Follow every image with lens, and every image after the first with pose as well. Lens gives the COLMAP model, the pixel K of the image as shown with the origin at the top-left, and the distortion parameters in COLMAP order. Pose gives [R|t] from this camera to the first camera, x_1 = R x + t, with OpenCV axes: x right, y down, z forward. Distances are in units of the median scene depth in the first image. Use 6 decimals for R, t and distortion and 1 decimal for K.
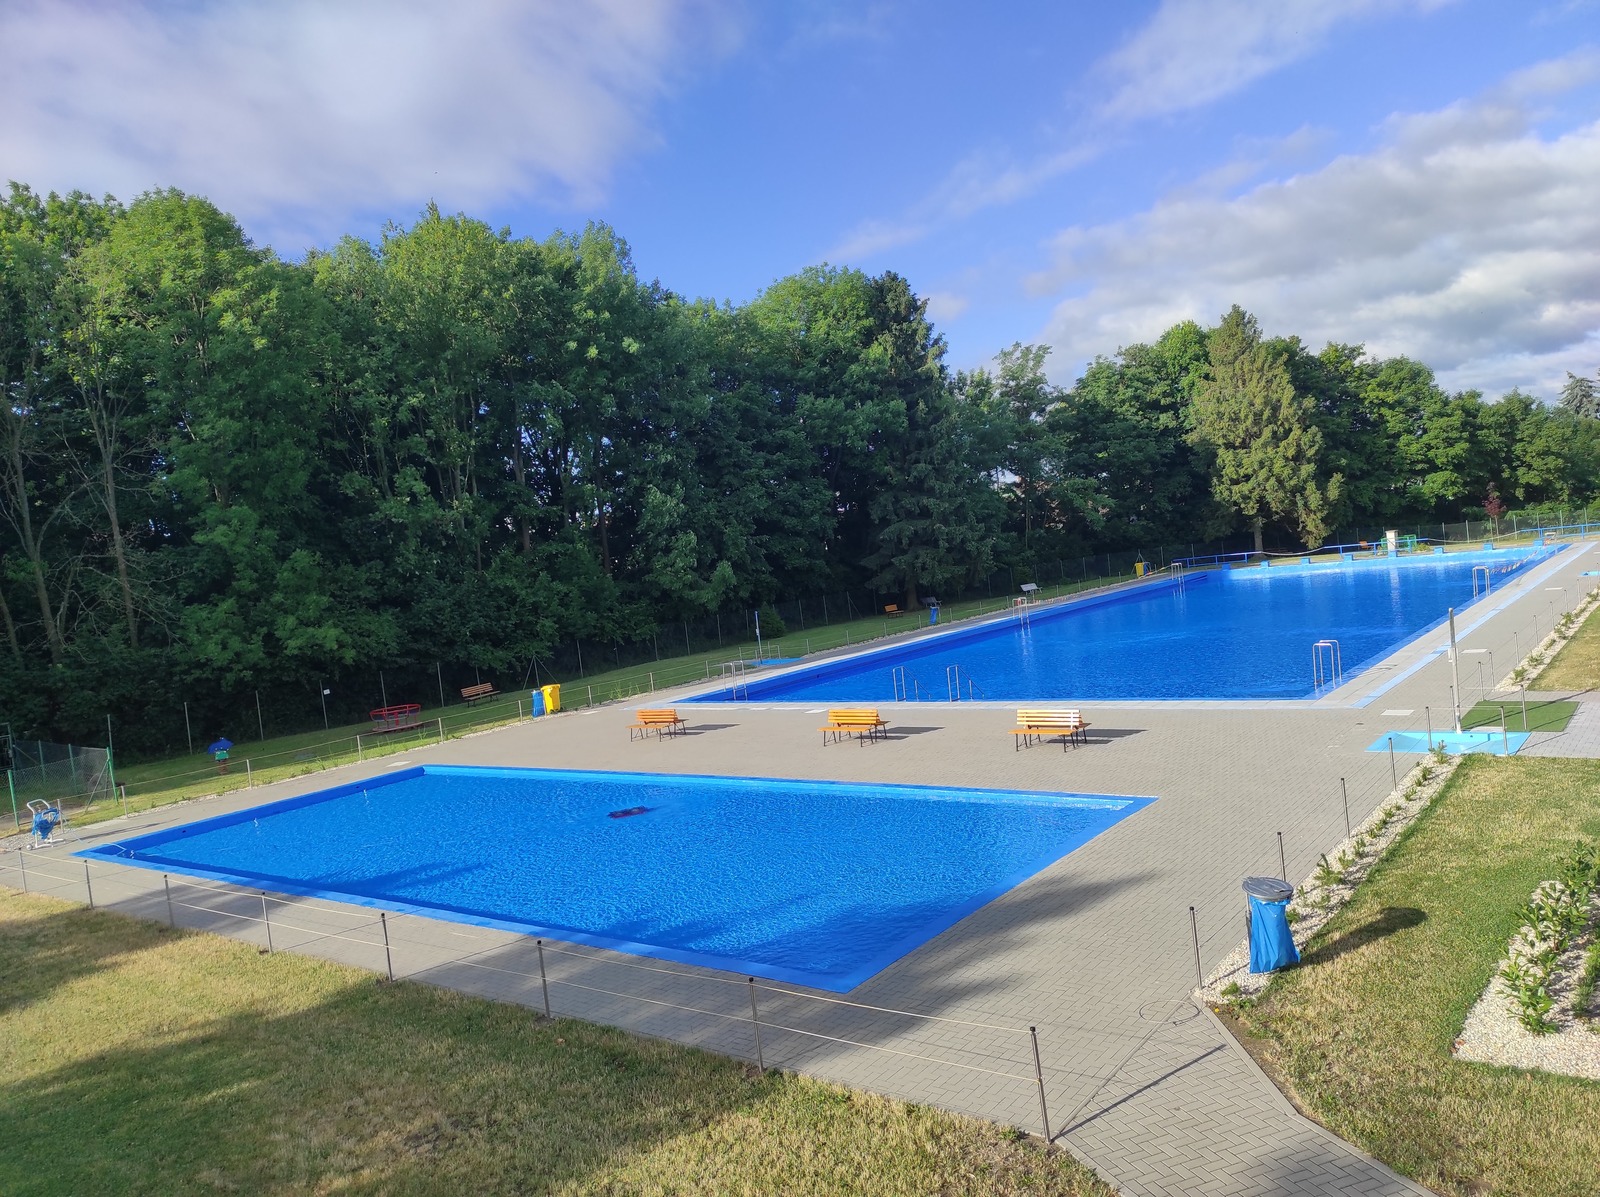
lens RADIAL K [[1135.7, 0, 800.0], [0, 1135.7, 598.5], [0, 0, 1]] dist [0.082192, -0.101711]
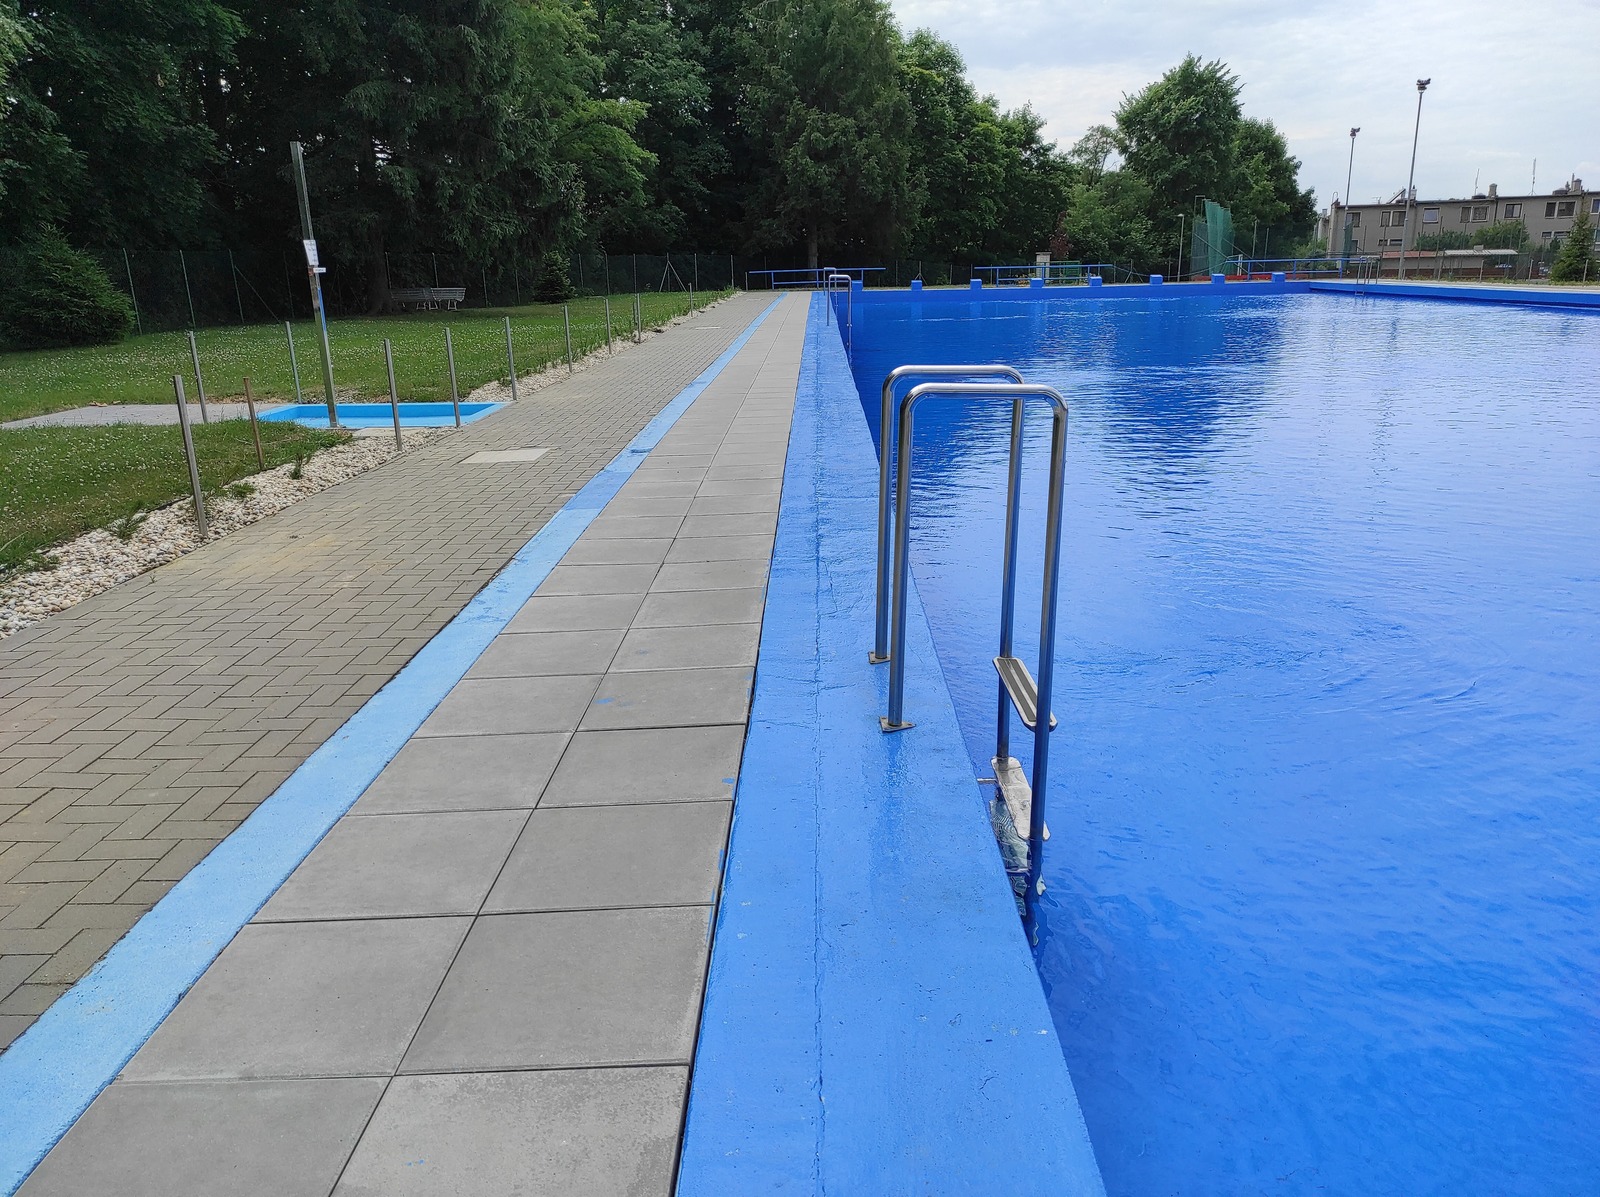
lens RADIAL K [[1147.9, 0, 816.5], [0, 1147.9, 605.4], [0, 0, 1]] dist [0.095034, -0.107826]
pose [[0.775350, -0.083810, 0.625945, -0.054632], [-0.042589, 0.981960, 0.184232, 0.026073], [-0.630094, -0.169503, 0.757793, 0.460351]]
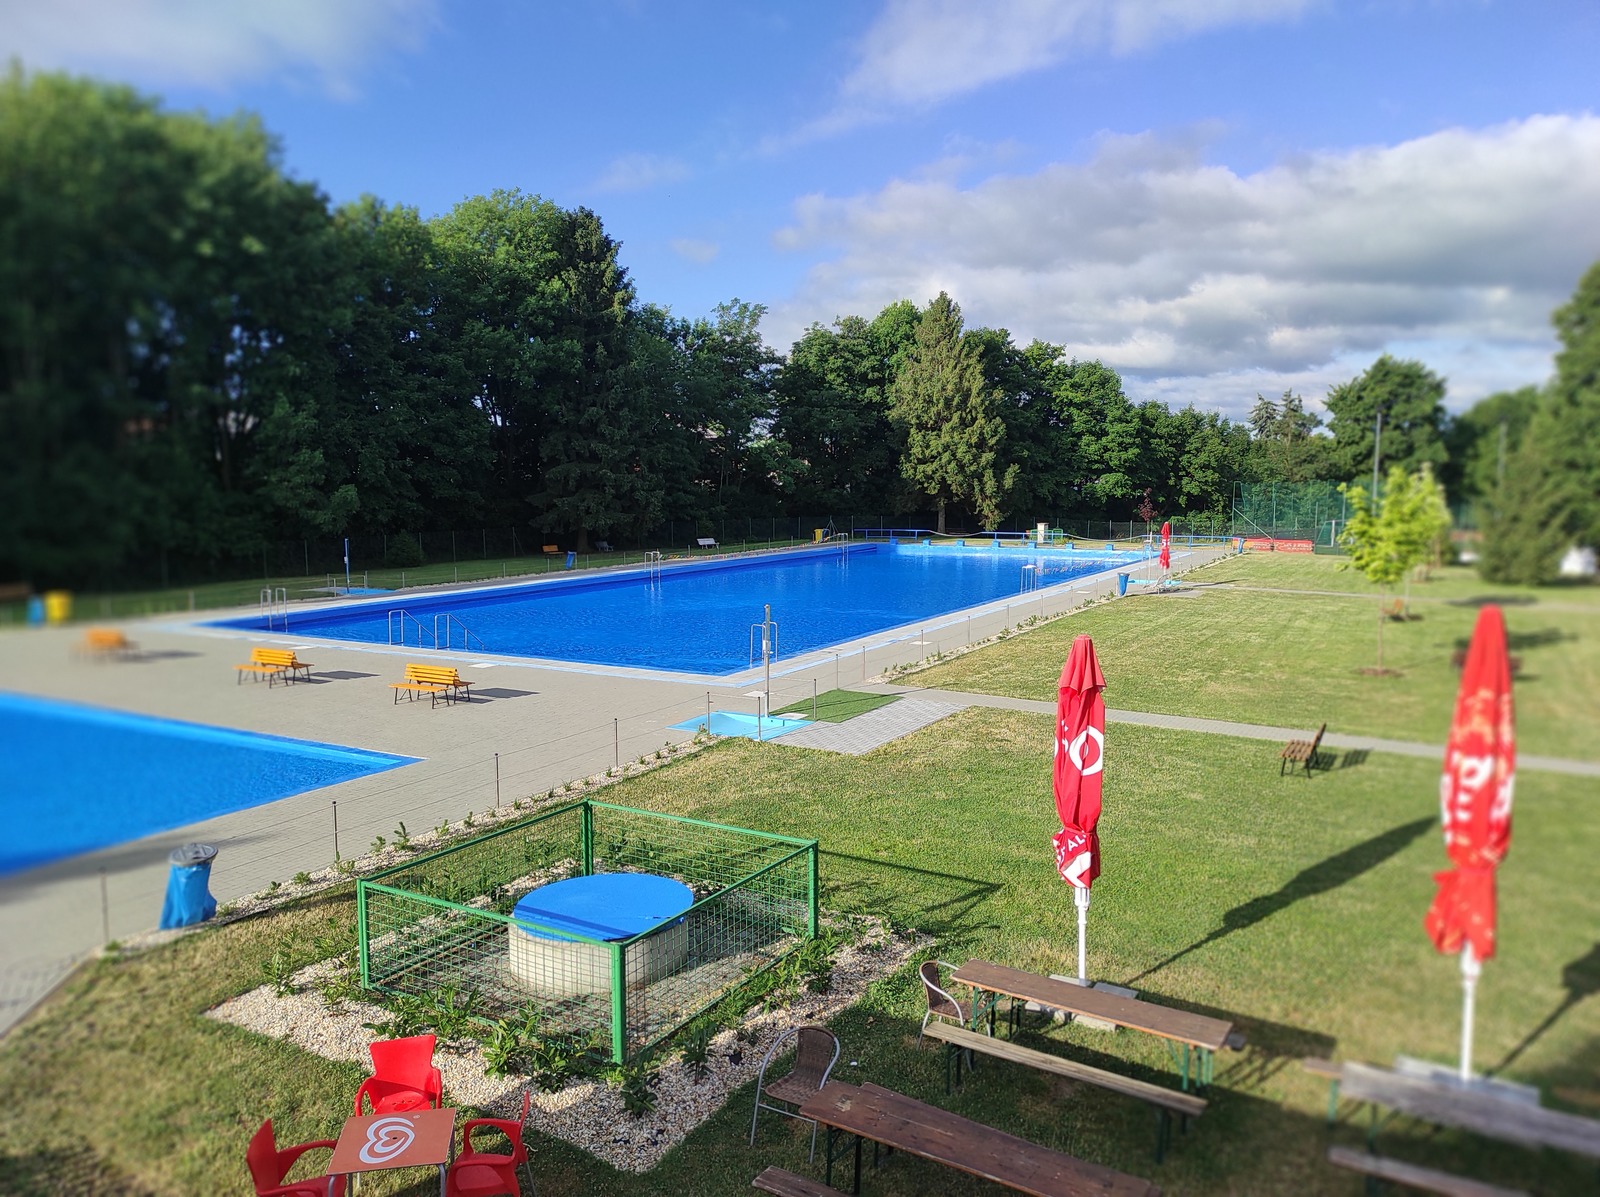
lens RADIAL K [[1135.7, 0, 800.0], [0, 1135.7, 598.5], [0, 0, 1]] dist [0.082192, -0.101711]
pose [[0.982329, 0.093691, 0.162022, 0.112054], [-0.102470, 0.993640, 0.046687, -0.013932], [-0.156618, -0.062464, 0.985682, -0.020057]]
